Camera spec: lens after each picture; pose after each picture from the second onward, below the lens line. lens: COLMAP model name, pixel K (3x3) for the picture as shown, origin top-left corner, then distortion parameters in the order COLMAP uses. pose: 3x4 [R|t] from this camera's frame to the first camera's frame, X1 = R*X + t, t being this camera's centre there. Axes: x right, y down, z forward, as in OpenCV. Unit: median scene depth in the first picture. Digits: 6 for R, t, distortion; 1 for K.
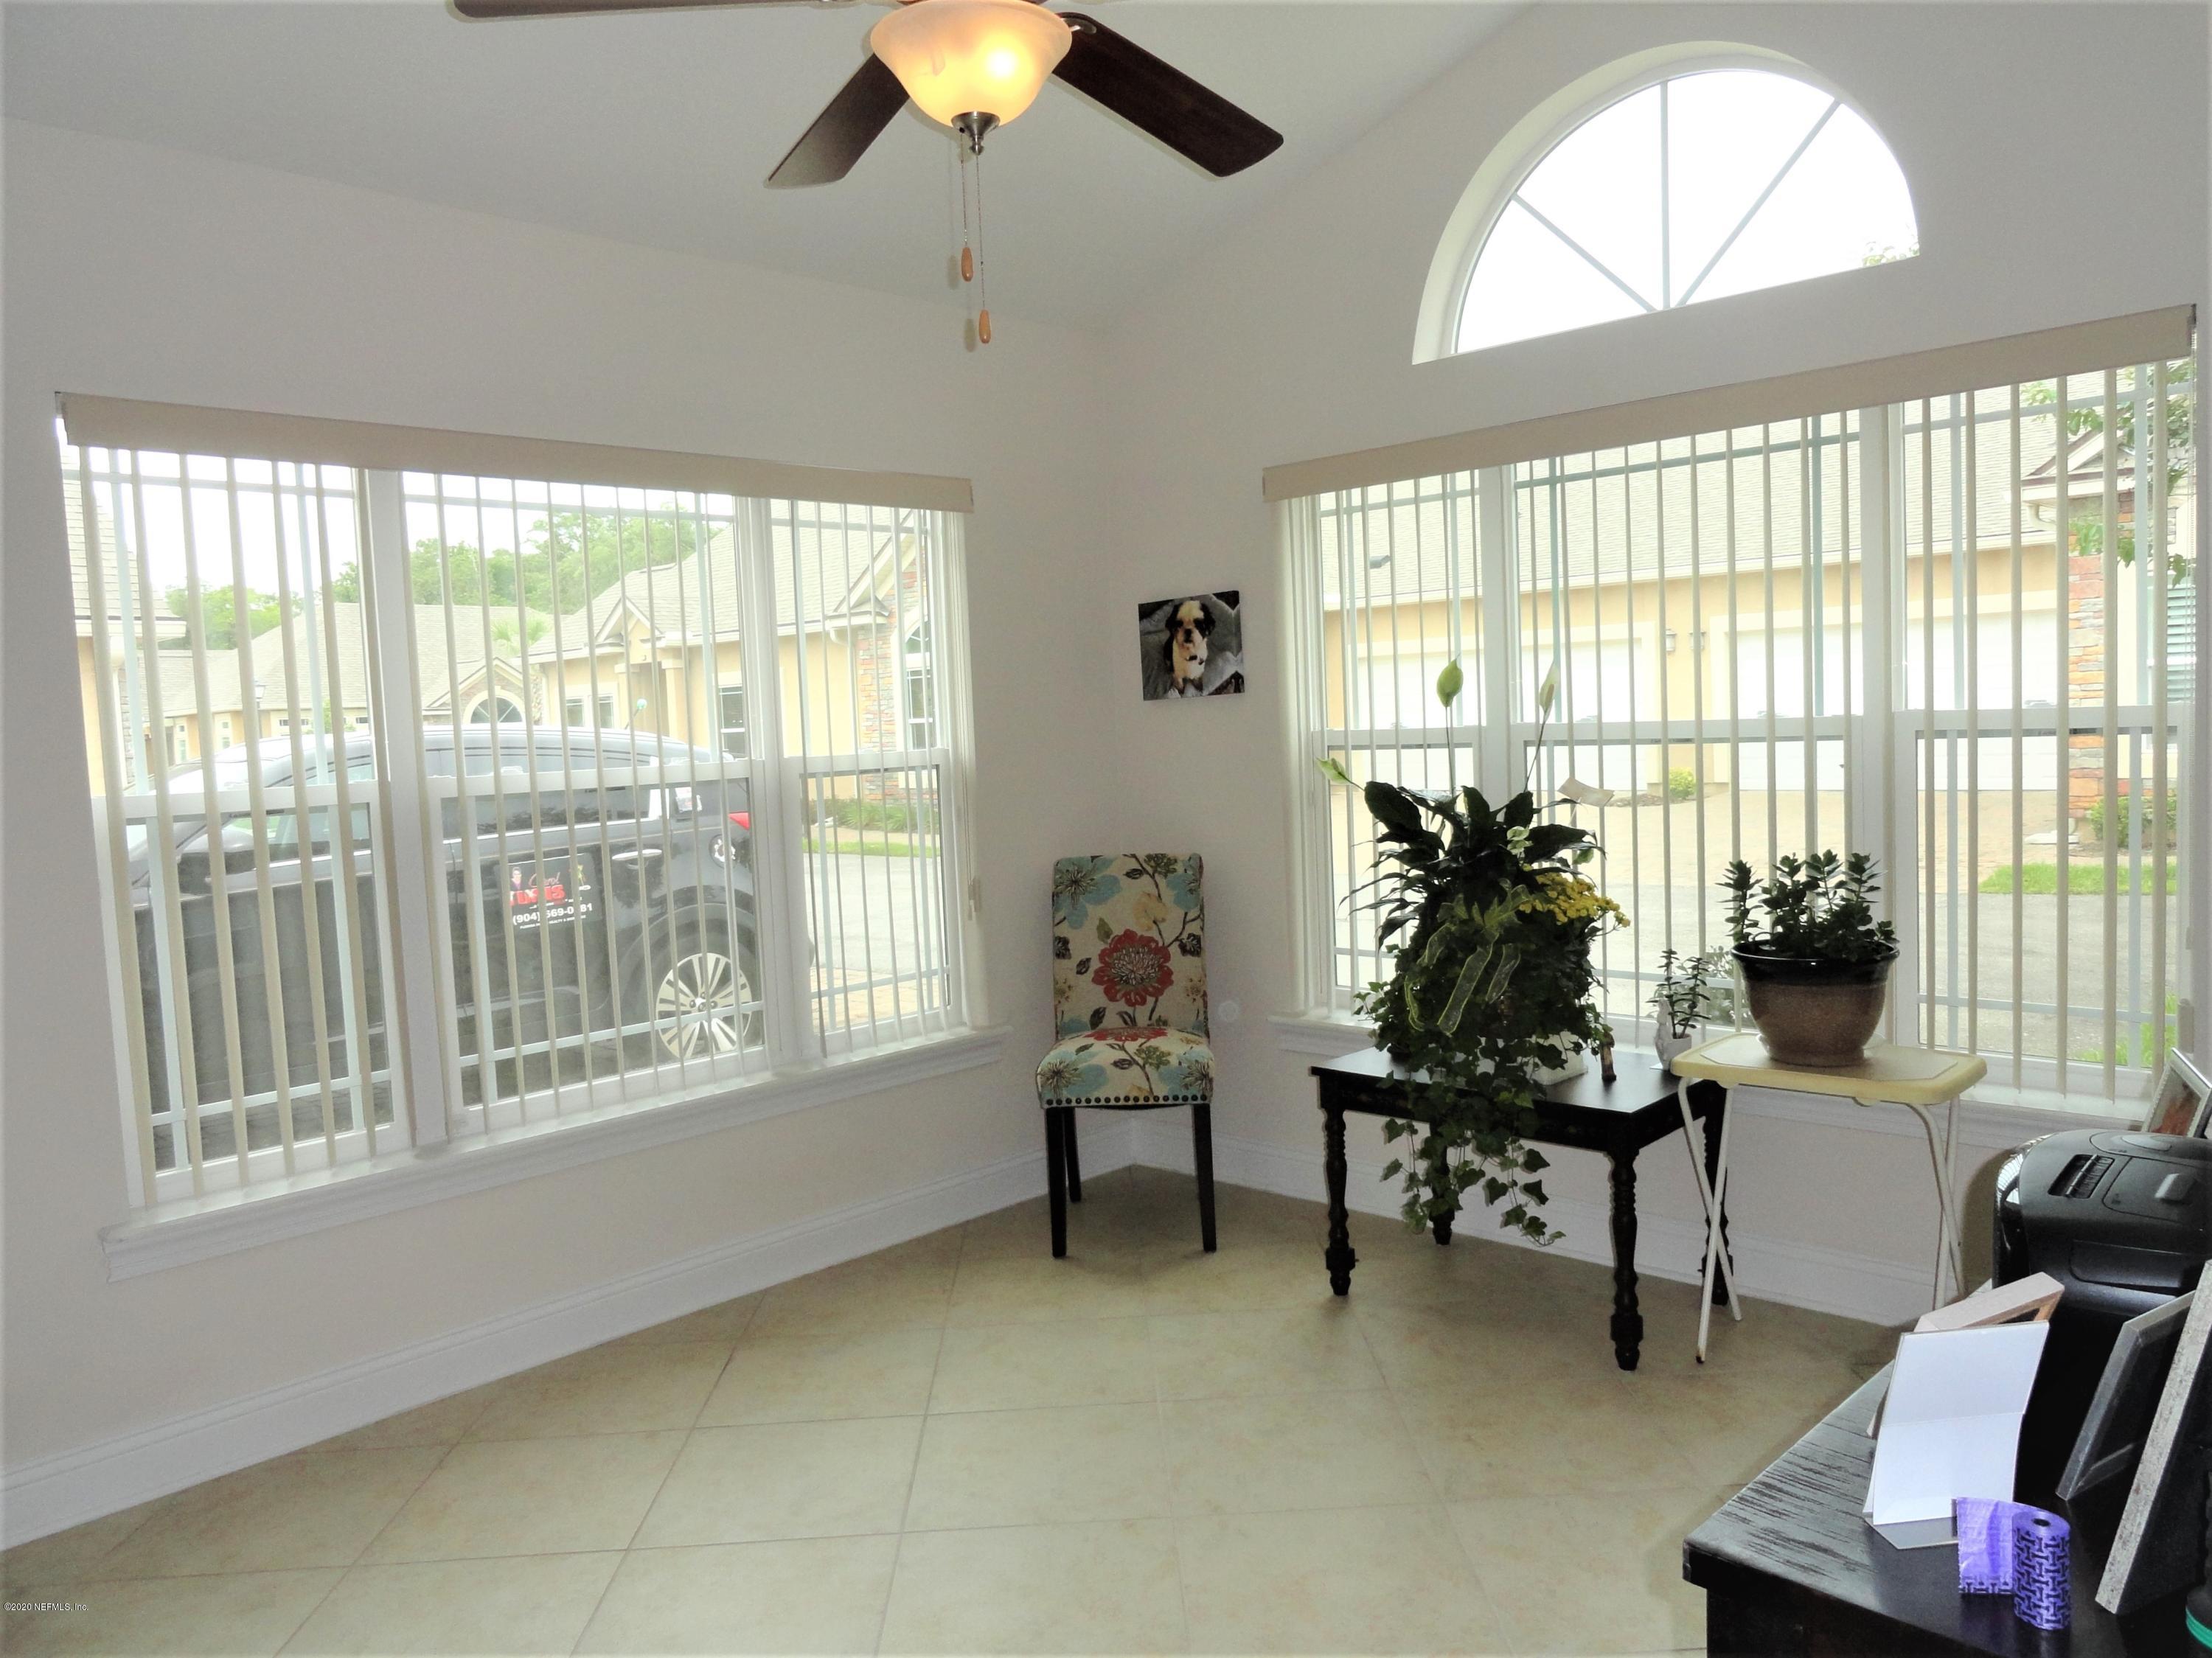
lens RADIAL K [[1602.3, 0, 1103.3], [0, 1602.3, 832.4], [0, 0, 1]] dist [-0.044198, 0.068704]
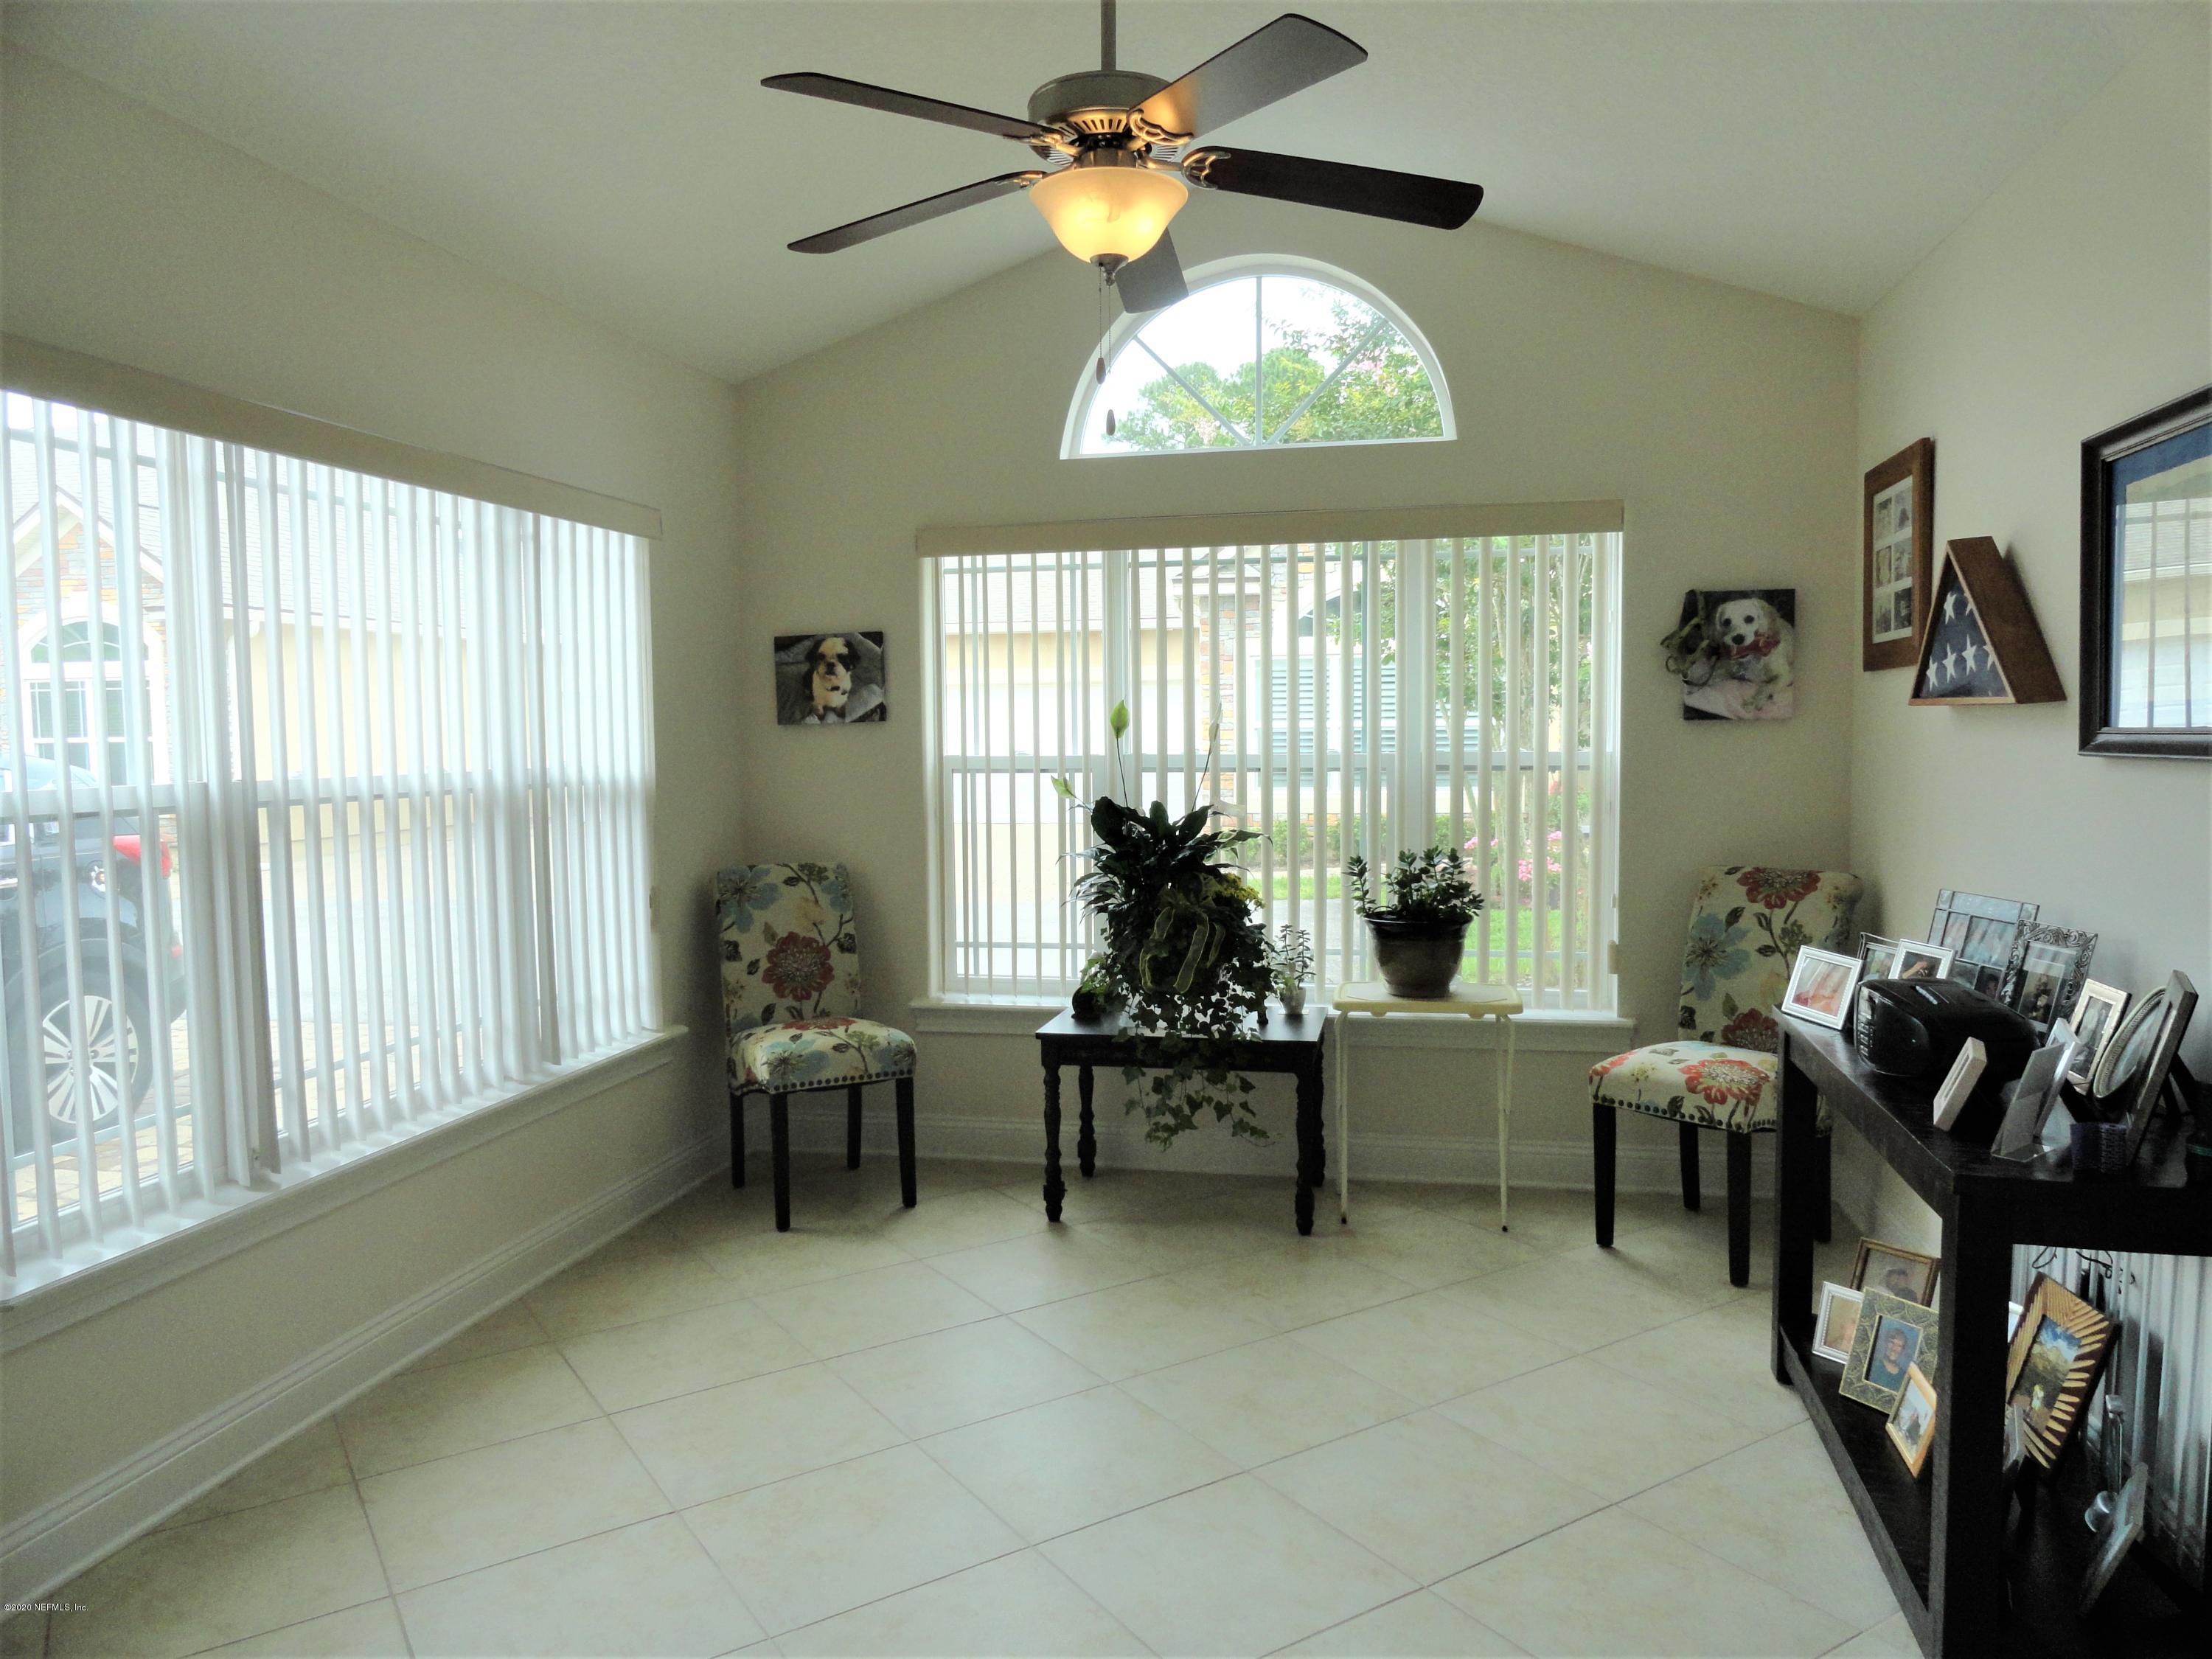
lens RADIAL K [[1544.5, 0, 1118.0], [0, 1544.5, 829.4], [0, 0, 1]] dist [-0.005255, -0.002042]
pose [[0.846974, 0.000395, 0.531635, -0.360669], [0.011668, 0.999745, -0.019332, 0.013398], [-0.531507, 0.022577, 0.846753, -0.020702]]
